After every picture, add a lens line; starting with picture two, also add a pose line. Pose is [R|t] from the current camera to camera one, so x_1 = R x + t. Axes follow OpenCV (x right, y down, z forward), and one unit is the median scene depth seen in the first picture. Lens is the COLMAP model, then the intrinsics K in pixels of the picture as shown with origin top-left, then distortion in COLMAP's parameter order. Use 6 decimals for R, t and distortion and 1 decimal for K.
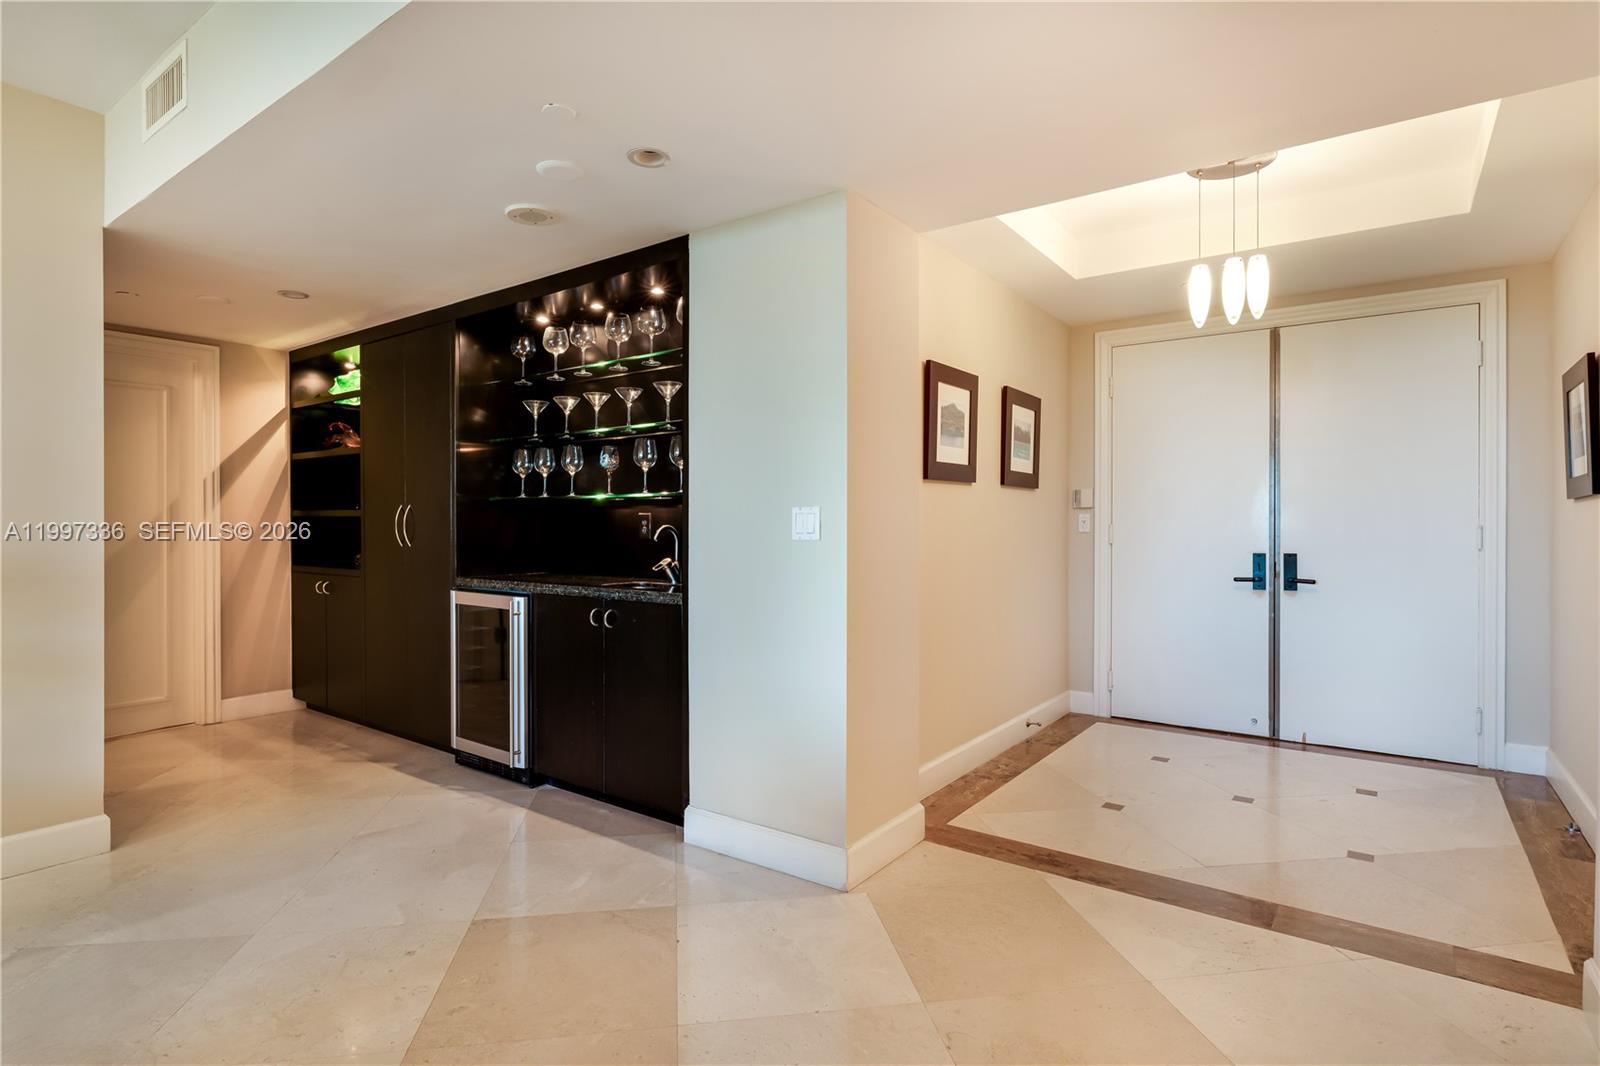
lens RADIAL K [[807.6, 0, 800.2], [0, 807.6, 526.0], [0, 0, 1]] dist [-0.012049, 0.000123]
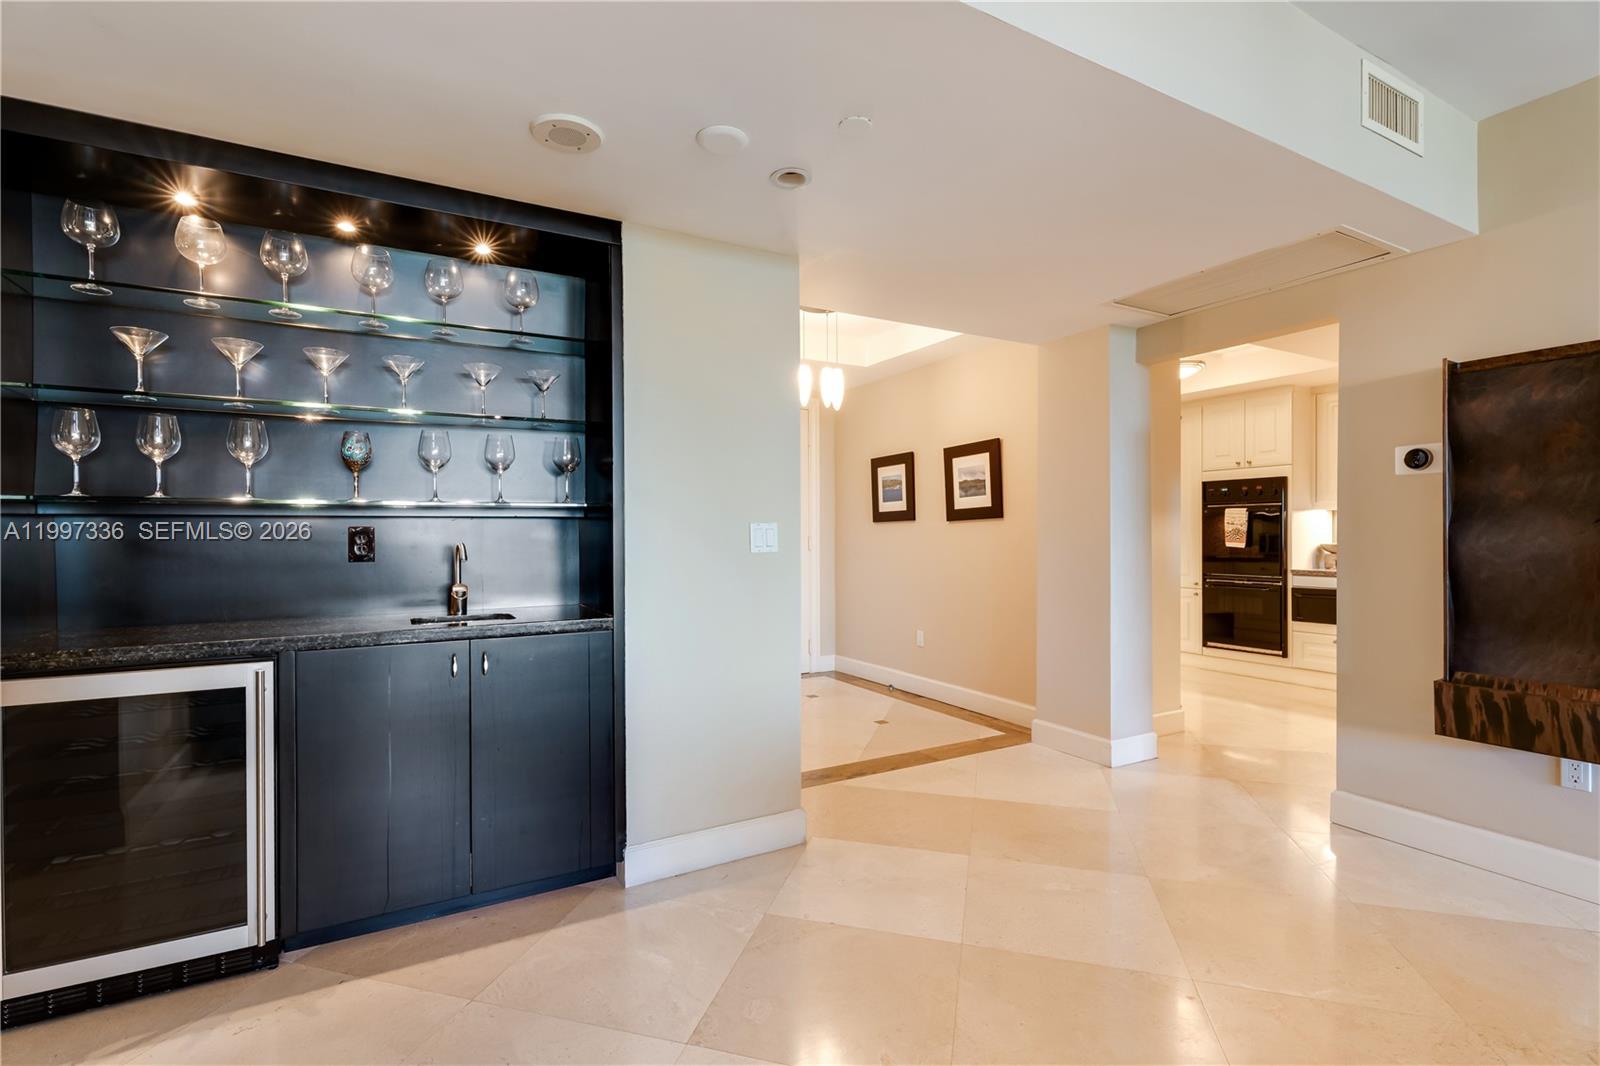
lens RADIAL K [[720.8, 0, 786.9], [0, 720.8, 541.2], [0, 0, 1]] dist [0.000873, -0.000003]
pose [[0.427775, -0.013257, 0.903788, -0.690064], [0.009596, 0.999903, 0.010125, -0.006401], [-0.903834, 0.004341, 0.427860, 0.418510]]
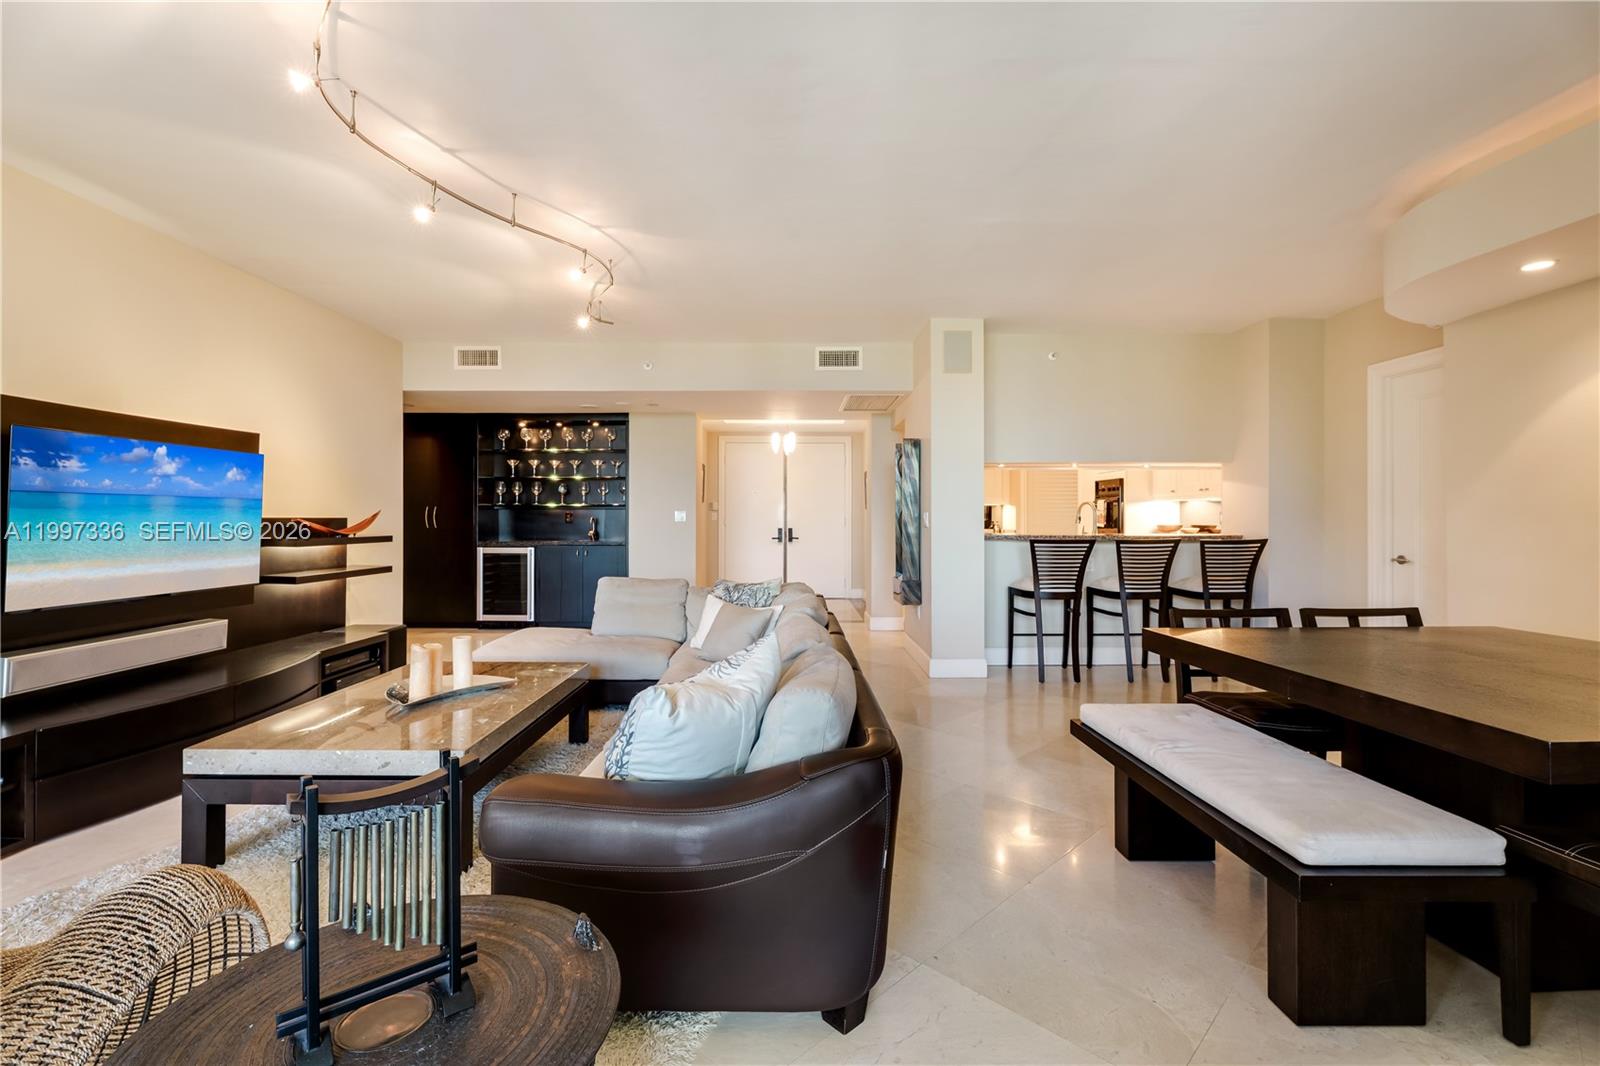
lens RADIAL K [[714.8, 0, 793.4], [0, 714.8, 527.9], [0, 0, 1]] dist [-0.000564, 0.000088]
pose [[0.802536, -0.007849, 0.596552, -1.006128], [0.002669, 0.999951, 0.009567, 0.013222], [-0.596598, -0.006086, 0.802517, -1.151706]]
